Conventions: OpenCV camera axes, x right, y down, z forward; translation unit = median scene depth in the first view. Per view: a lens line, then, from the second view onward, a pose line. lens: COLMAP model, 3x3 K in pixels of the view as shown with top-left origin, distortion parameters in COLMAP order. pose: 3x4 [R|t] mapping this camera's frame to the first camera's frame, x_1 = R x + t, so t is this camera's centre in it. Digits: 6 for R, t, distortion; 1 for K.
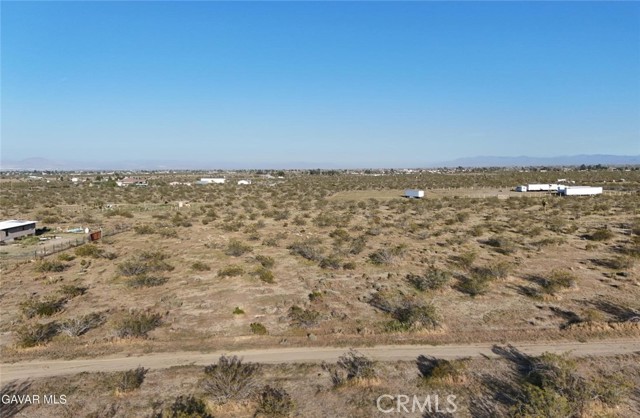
lens RADIAL K [[451.2, 0, 319.8], [0, 451.2, 209.2], [0, 0, 1]] dist [0.041803, -0.008207]
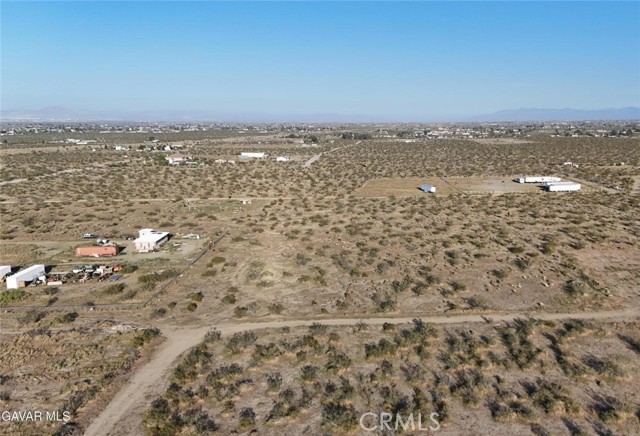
lens RADIAL K [[464.0, 0, 319.7], [0, 464.0, 217.5], [0, 0, 1]] dist [0.053113, 0.005505]
pose [[0.997213, -0.014024, -0.073281, 0.026214], [0.022286, 0.993326, 0.113169, -0.423545], [0.071205, -0.114487, 0.990870, -1.165931]]
